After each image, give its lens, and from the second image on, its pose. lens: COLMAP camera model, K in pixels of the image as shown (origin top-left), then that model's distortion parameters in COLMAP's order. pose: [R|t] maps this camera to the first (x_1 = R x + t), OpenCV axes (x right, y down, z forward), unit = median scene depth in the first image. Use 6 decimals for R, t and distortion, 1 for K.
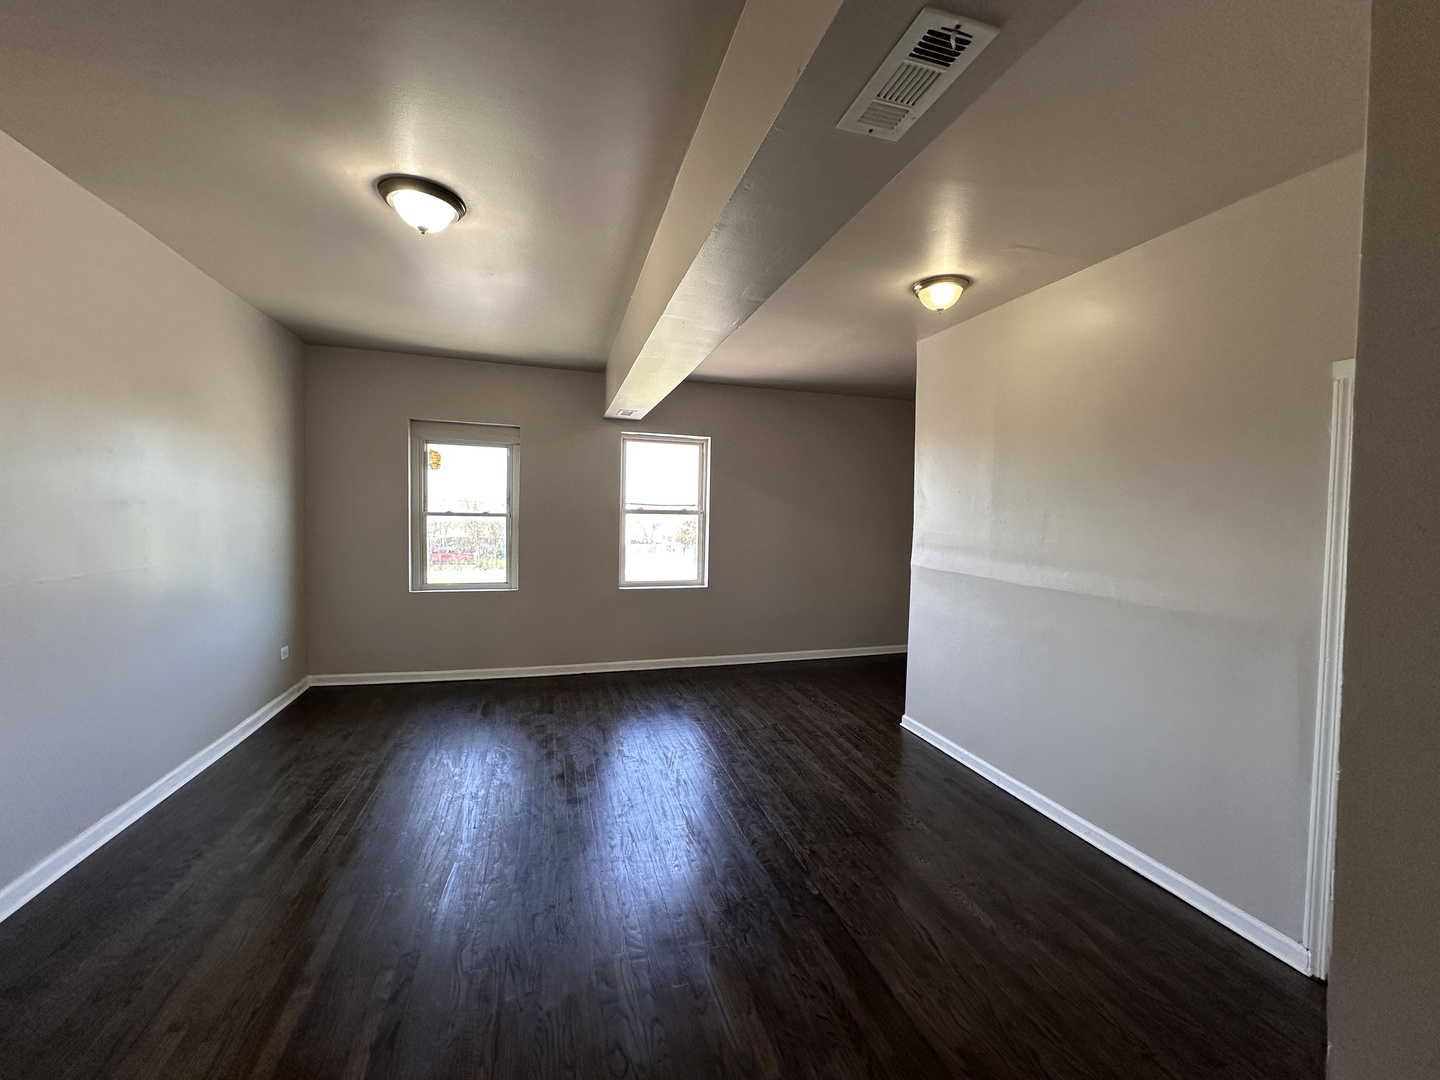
lens RADIAL K [[579.1, 0, 720.0], [0, 579.1, 538.4], [0, 0, 1]] dist [-0.000772, 0.000225]
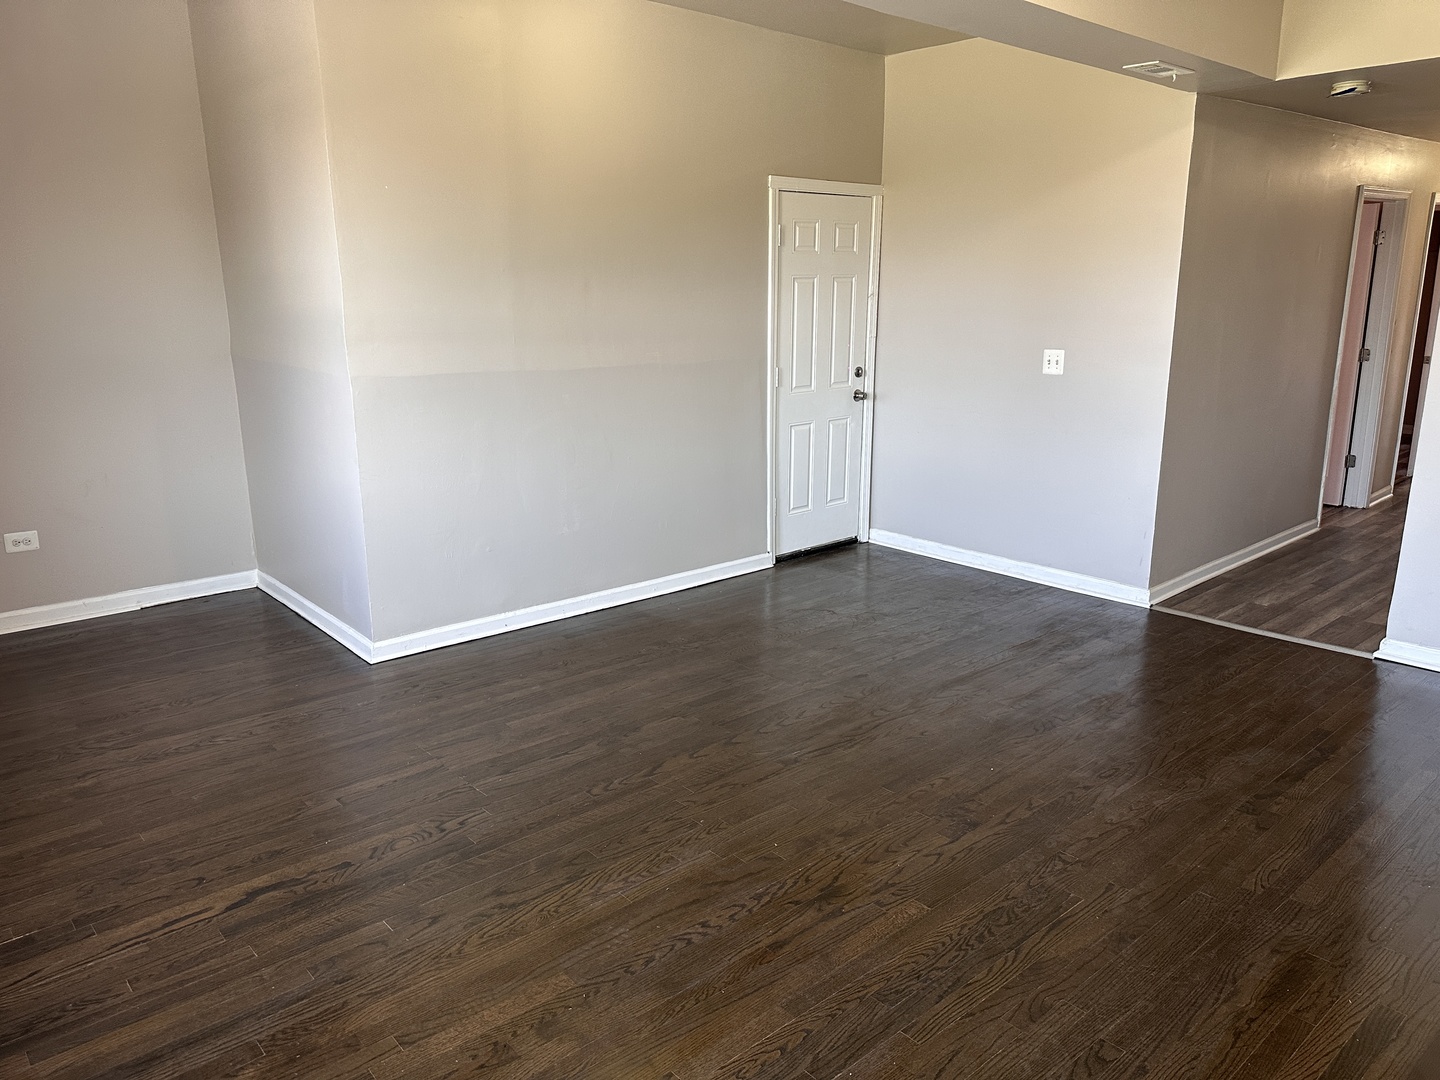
lens RADIAL K [[1020.4, 0, 732.6], [0, 1020.4, 531.1], [0, 0, 1]] dist [0.112099, -0.158413]
pose [[-0.425796, -0.231227, 0.874775, -0.777612], [0.032673, 0.962236, 0.270249, -0.071401], [-0.904229, 0.143652, -0.402162, 1.199347]]
